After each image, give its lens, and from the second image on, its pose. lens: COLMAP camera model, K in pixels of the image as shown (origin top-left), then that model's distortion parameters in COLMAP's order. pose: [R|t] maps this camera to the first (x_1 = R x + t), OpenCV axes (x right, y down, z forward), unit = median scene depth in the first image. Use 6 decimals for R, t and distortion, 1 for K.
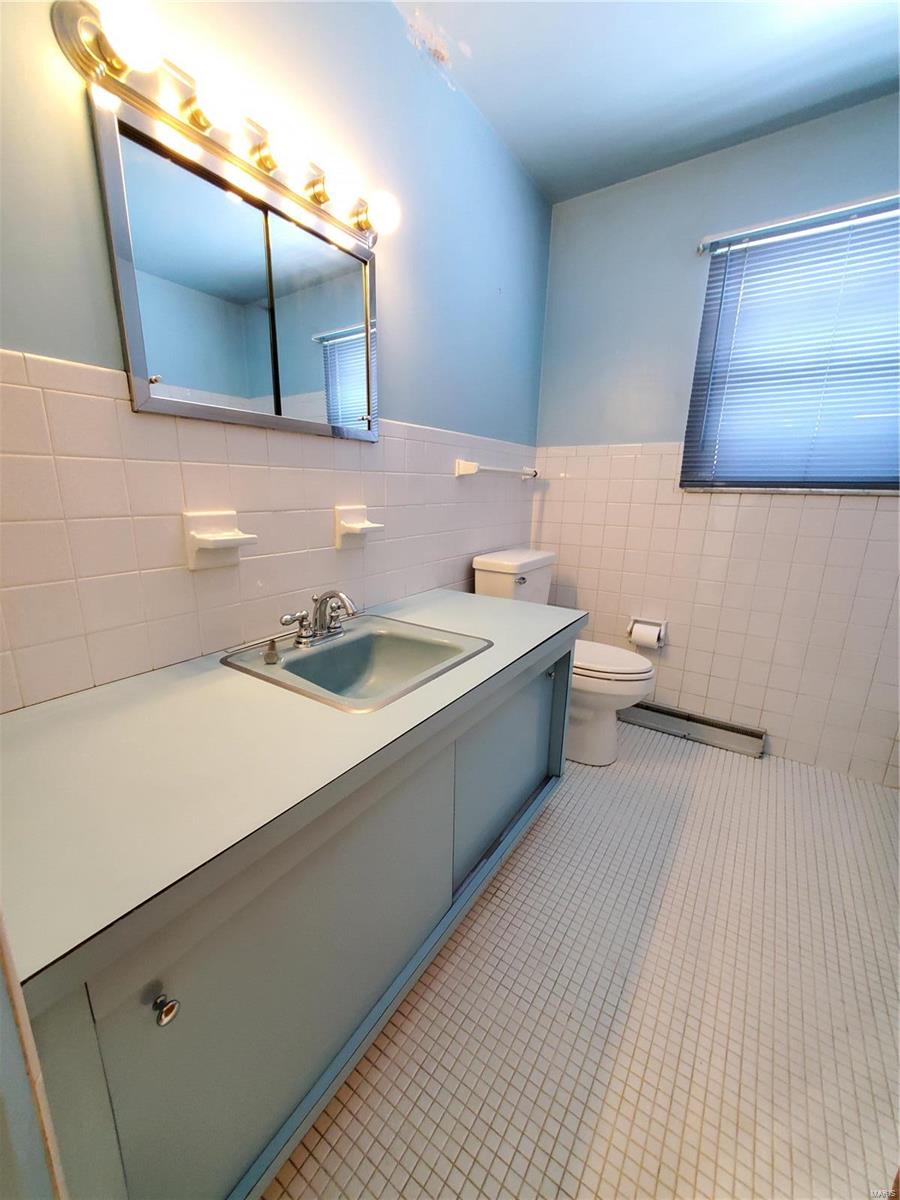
lens RADIAL K [[474.1, 0, 435.7], [0, 474.1, 602.2], [0, 0, 1]] dist [0.002544, 0.001729]
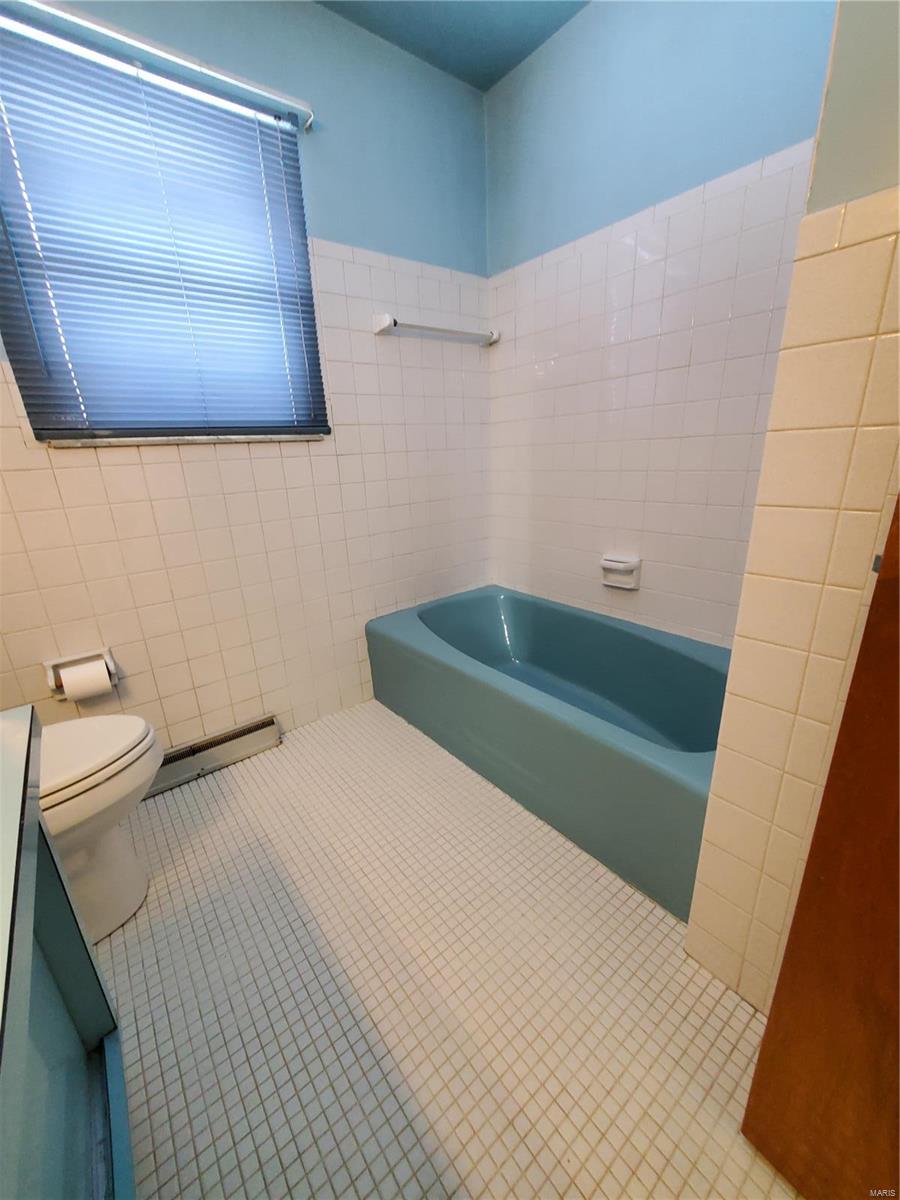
lens RADIAL K [[474.1, 0, 439.6], [0, 474.1, 607.4], [0, 0, 1]] dist [0.002544, 0.001729]
pose [[0.292160, -0.327908, 0.898398, 0.050208], [0.278108, 0.927918, 0.248242, -0.056328], [-0.915040, 0.177325, 0.362294, 0.386018]]
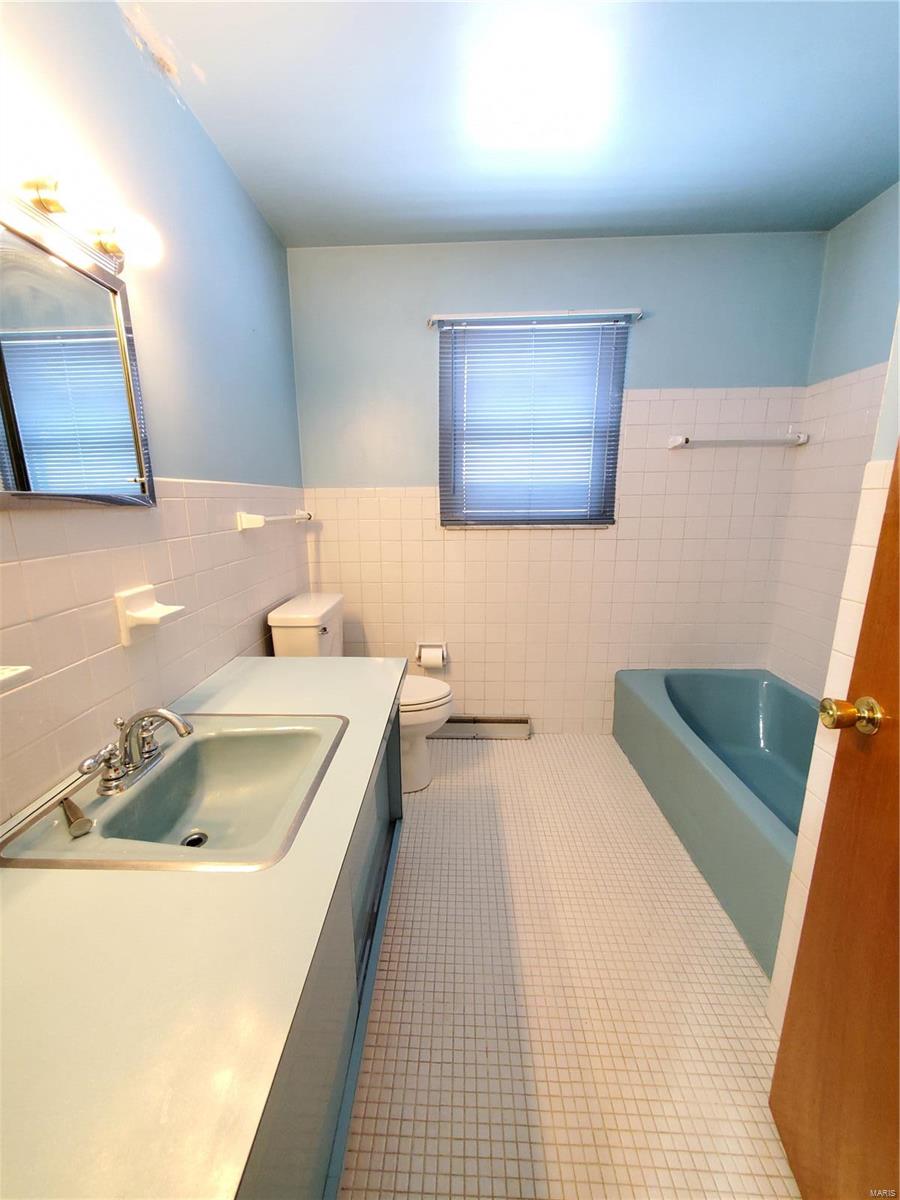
lens RADIAL K [[474.1, 0, 433.8], [0, 474.1, 603.9], [0, 0, 1]] dist [0.002544, 0.001729]
pose [[0.846353, -0.139682, 0.513980, -0.128395], [0.150540, 0.988387, 0.020719, -0.092637], [-0.510905, 0.059839, 0.857552, 0.046688]]
